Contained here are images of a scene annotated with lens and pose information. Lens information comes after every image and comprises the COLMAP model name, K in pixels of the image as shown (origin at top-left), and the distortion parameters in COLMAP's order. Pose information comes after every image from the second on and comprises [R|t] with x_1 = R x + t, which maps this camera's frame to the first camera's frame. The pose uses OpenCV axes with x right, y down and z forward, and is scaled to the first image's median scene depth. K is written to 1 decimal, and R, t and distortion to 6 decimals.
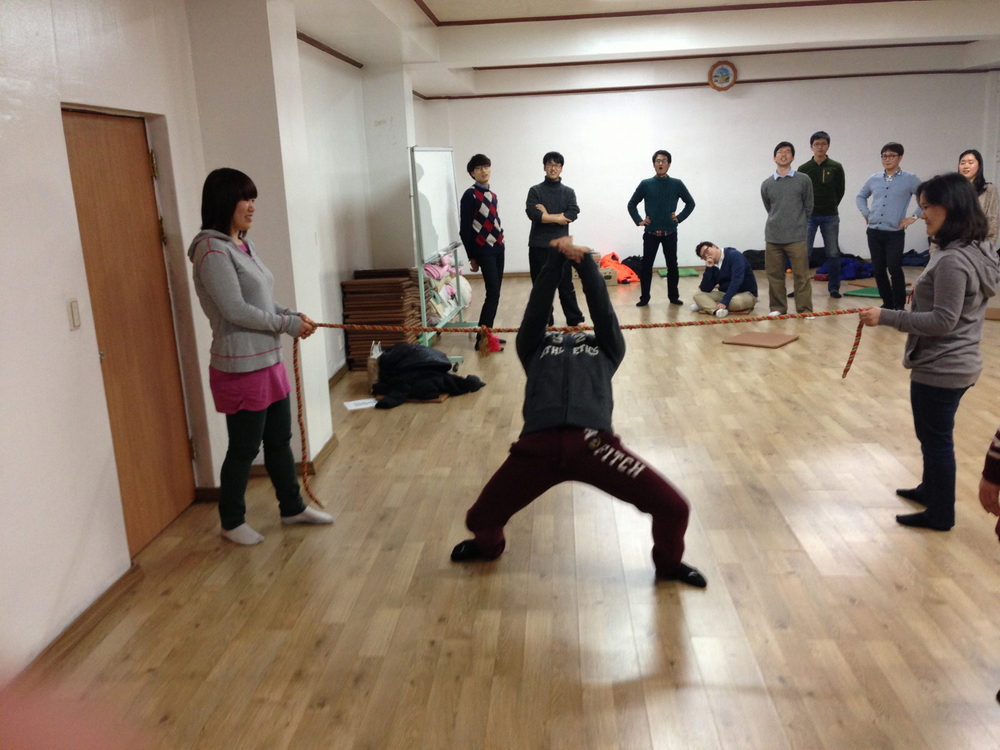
lens RADIAL K [[956.3, 0, 499.4], [0, 956.3, 379.6], [0, 0, 1]] dist [0.150915, -0.280682]
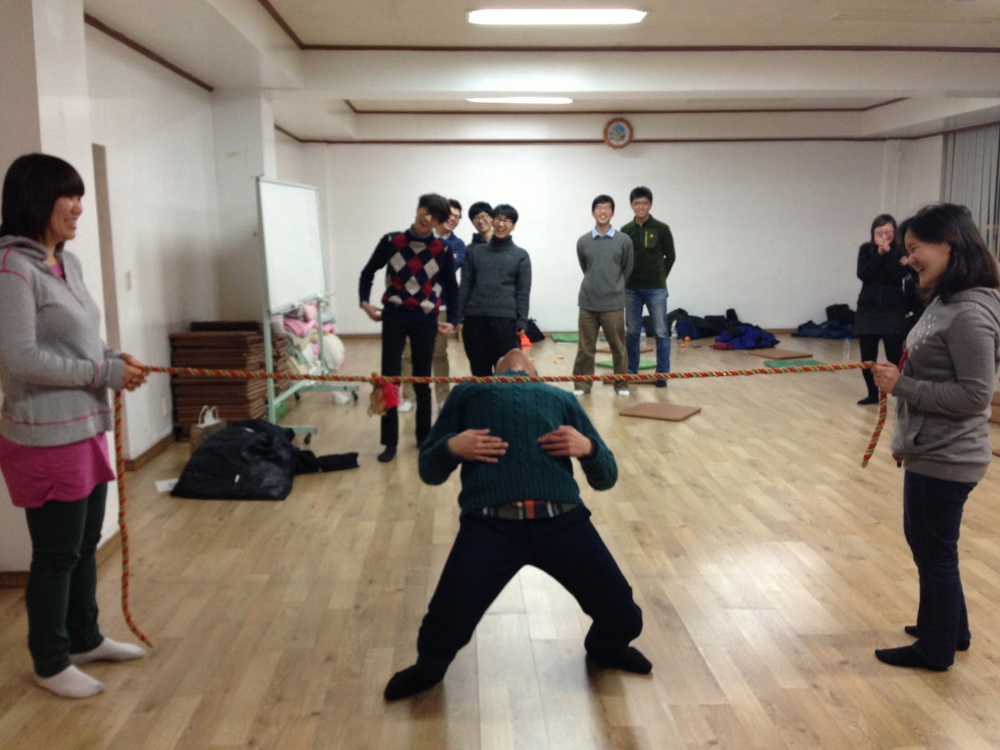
lens RADIAL K [[956.3, 0, 499.4], [0, 956.3, 379.6], [0, 0, 1]] dist [0.150915, -0.280682]
pose [[0.994420, 0.019340, 0.103708, 0.045220], [-0.012119, 0.997487, -0.069811, -0.010434], [-0.104798, 0.068164, 0.992155, 0.199787]]
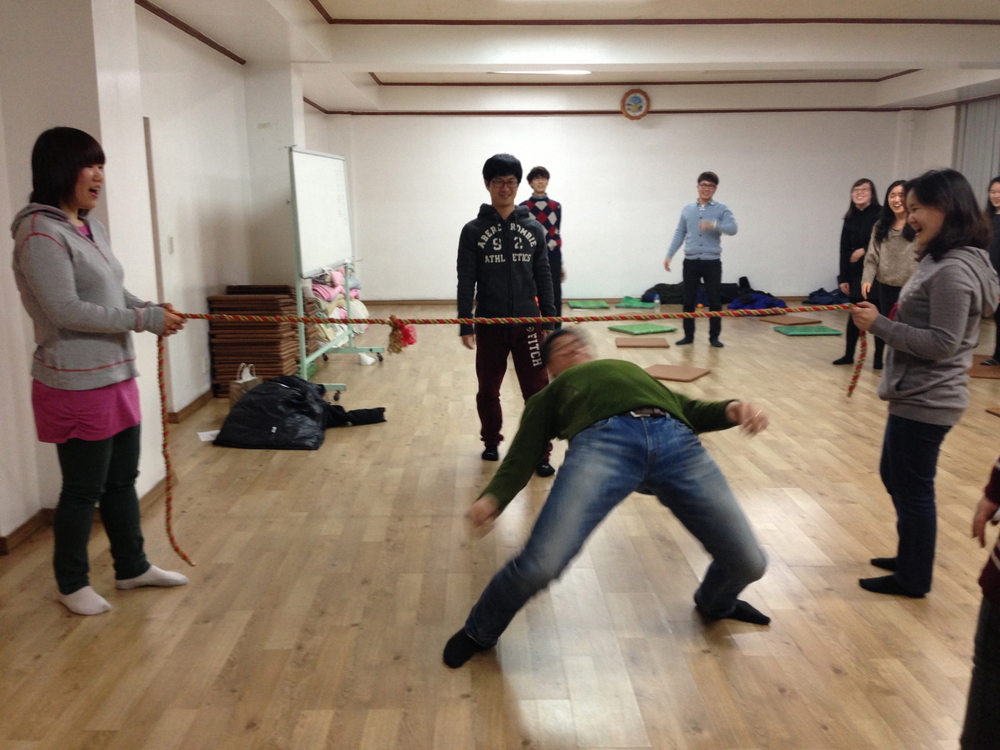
lens RADIAL K [[945.7, 0, 500.4], [0, 945.7, 377.1], [0, 0, 1]] dist [0.153891, -0.269916]
pose [[0.996027, 0.020452, 0.086668, 0.039359], [-0.016913, 0.999001, -0.041367, 0.005350], [-0.087427, 0.039737, 0.995378, 0.148225]]
